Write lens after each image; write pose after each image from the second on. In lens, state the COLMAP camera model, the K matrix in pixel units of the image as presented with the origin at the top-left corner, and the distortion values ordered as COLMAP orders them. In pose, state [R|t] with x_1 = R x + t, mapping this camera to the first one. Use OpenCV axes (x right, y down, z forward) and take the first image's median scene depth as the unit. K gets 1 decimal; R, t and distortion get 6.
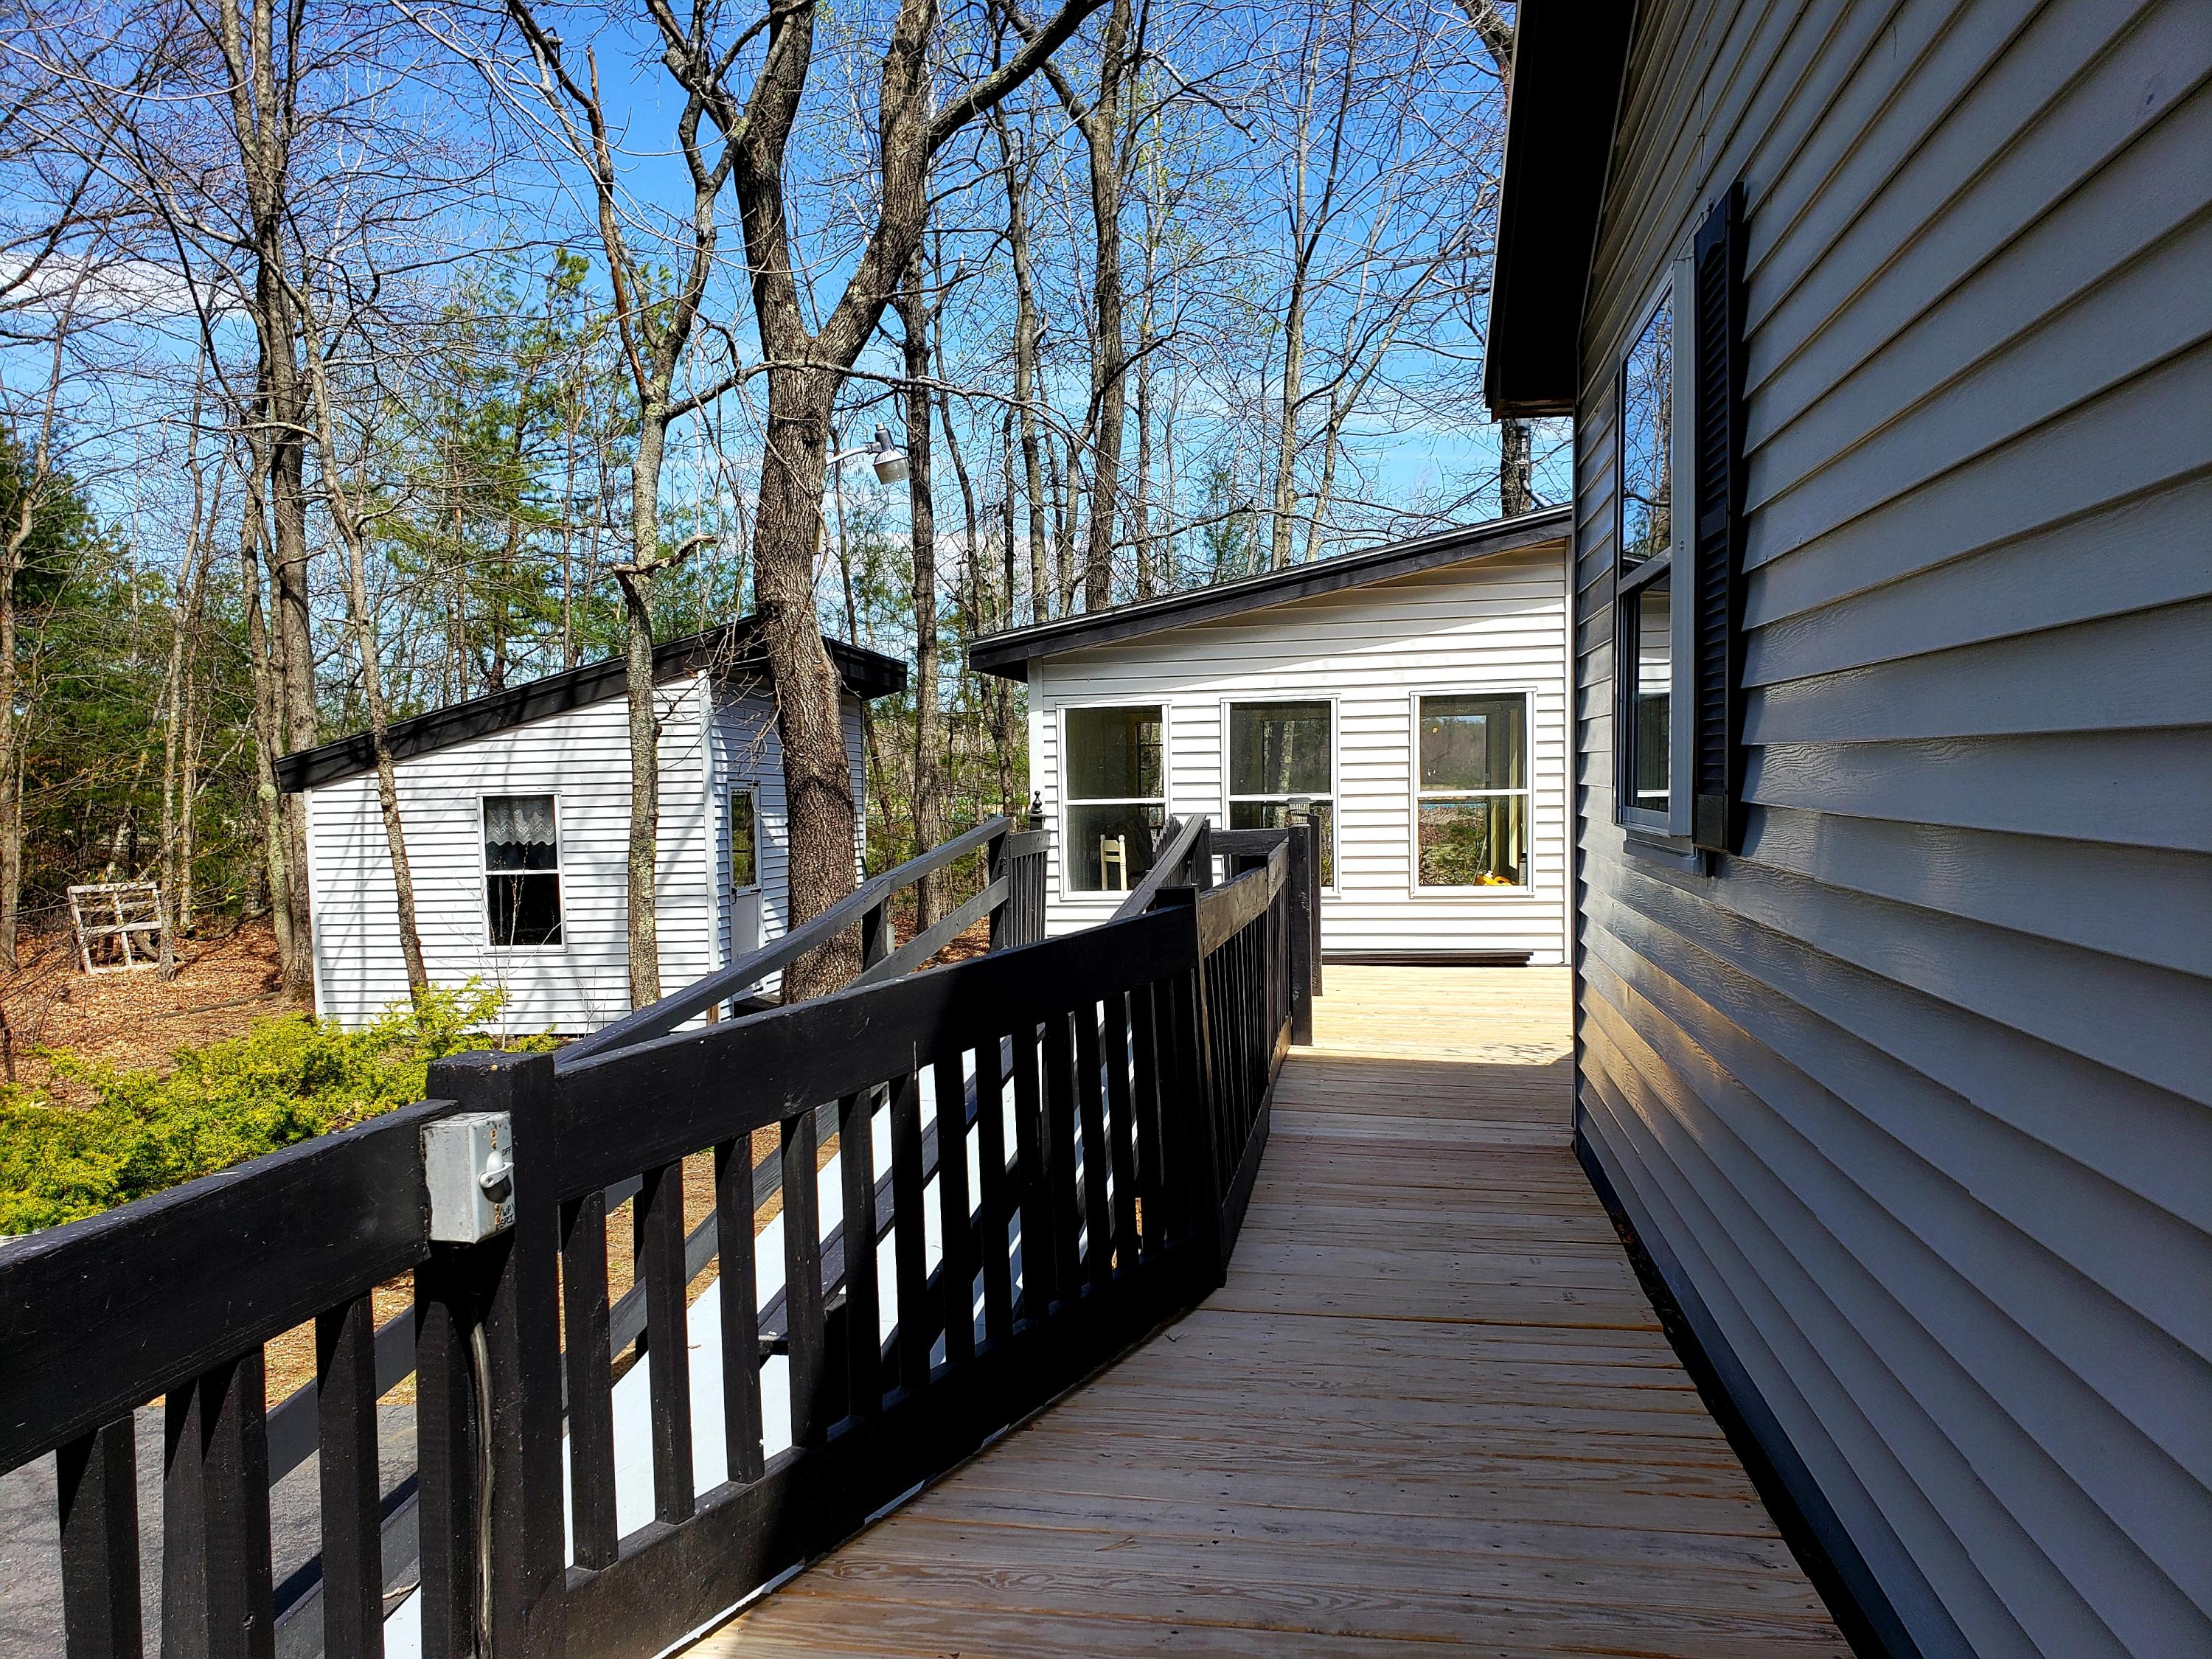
lens RADIAL K [[1729.2, 0, 1100.0], [0, 1729.2, 831.1], [0, 0, 1]] dist [0.057258, -0.027878]
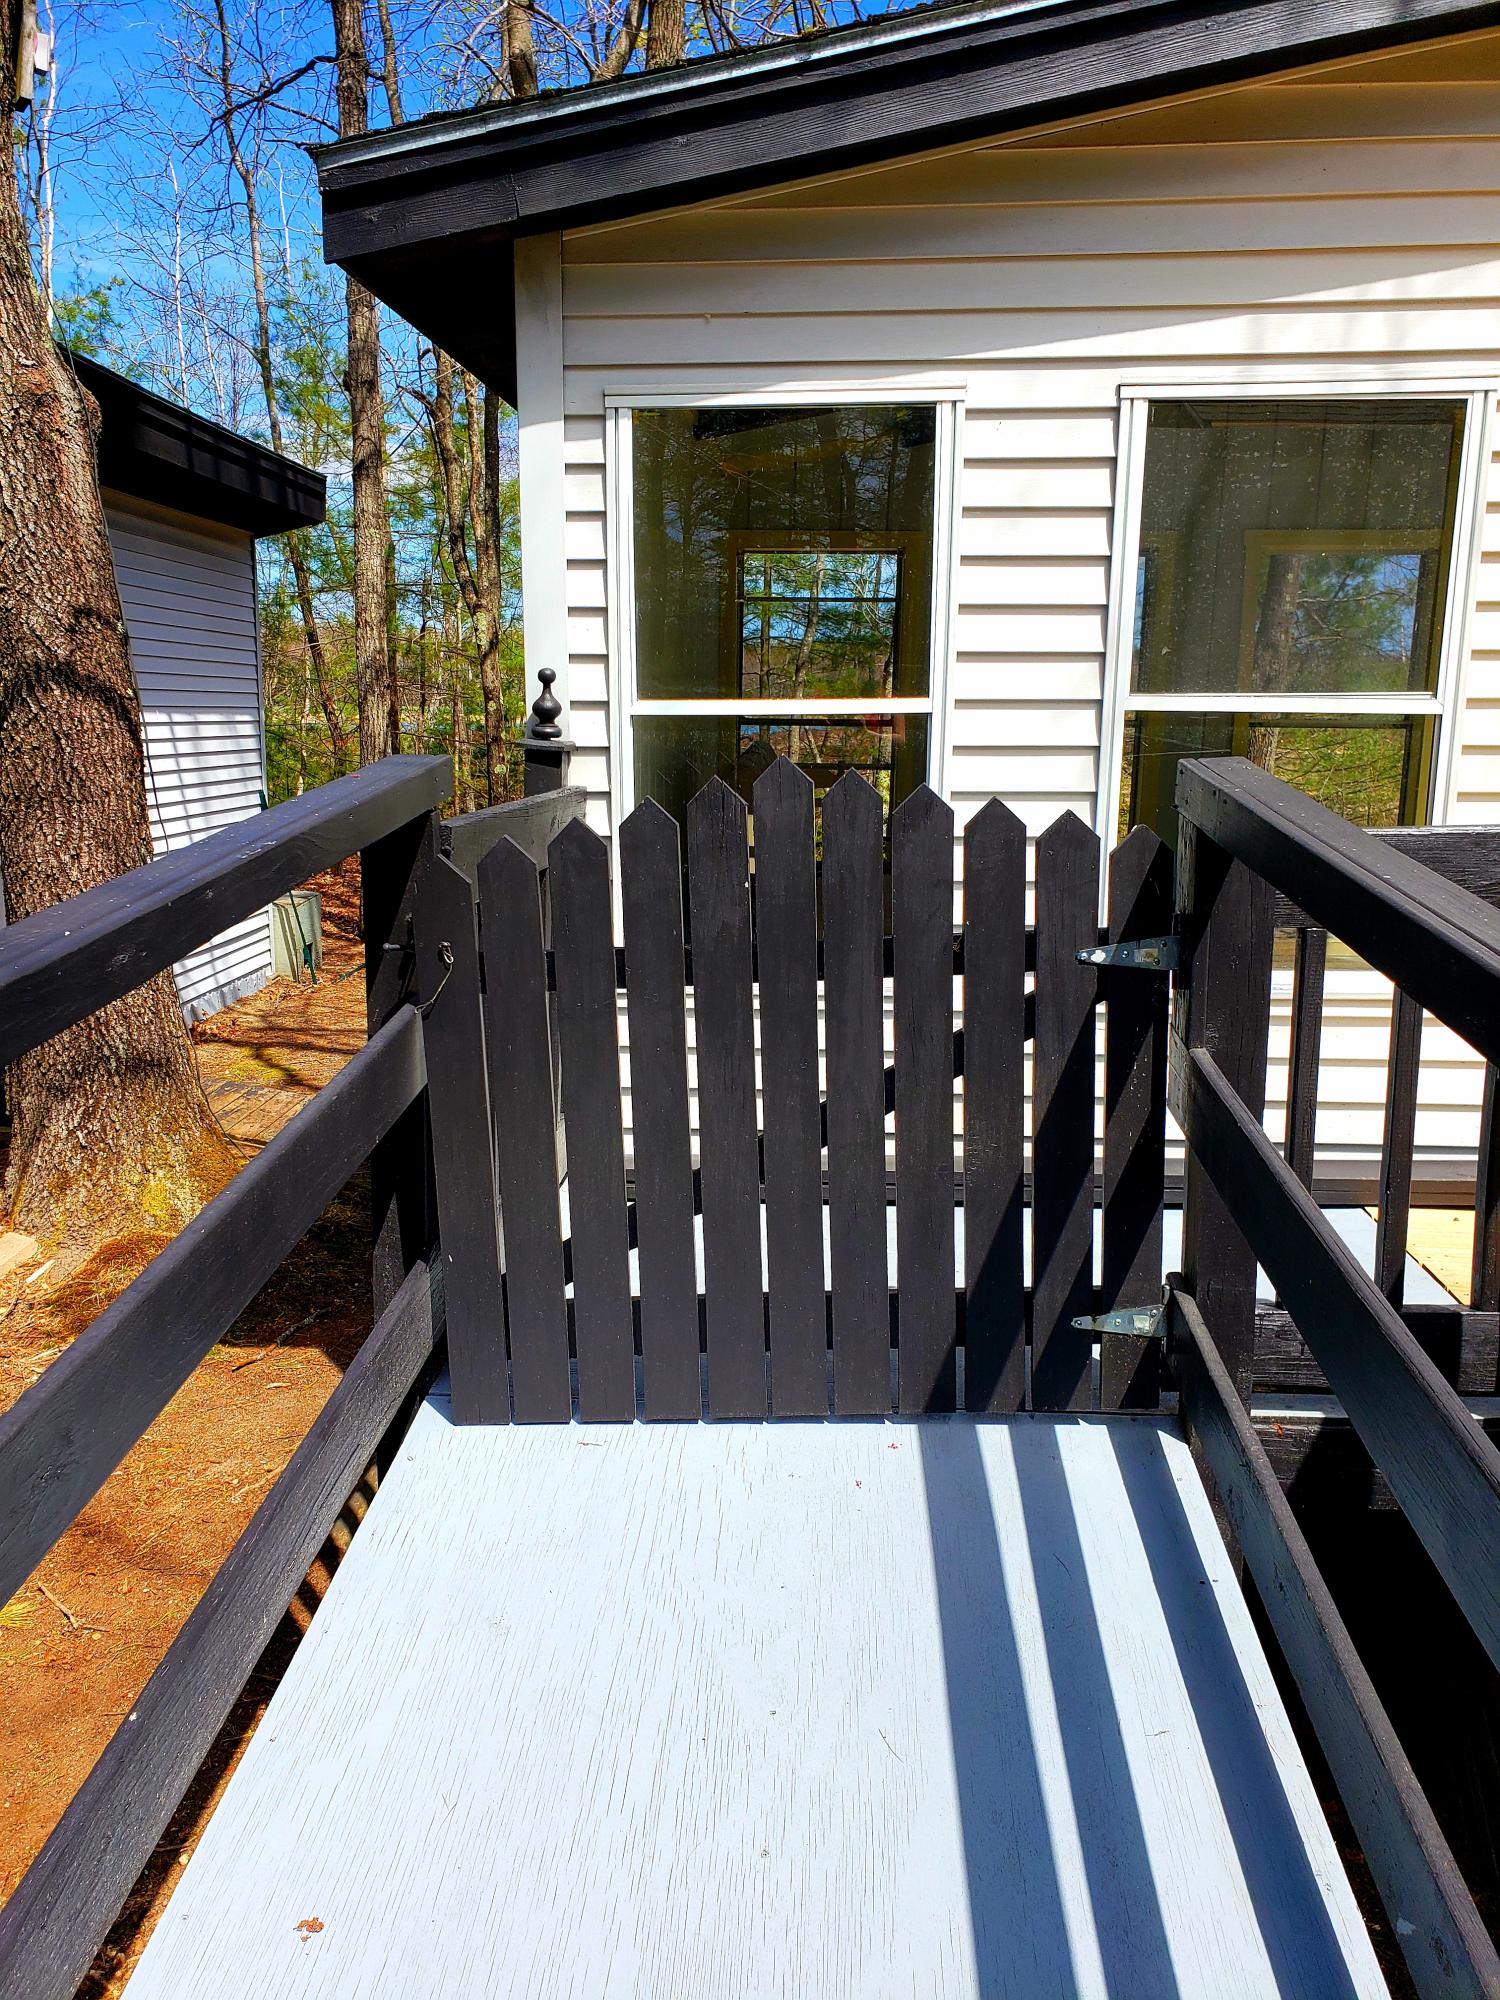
lens RADIAL K [[1563.5, 0, 761.8], [0, 1563.5, 996.3], [0, 0, 1]] dist [0.057258, -0.027878]
pose [[0.994968, 0.004219, 0.100105, -0.025162], [-0.019727, 0.987804, 0.154447, -0.008625], [-0.098232, -0.155644, 0.982917, 0.692420]]
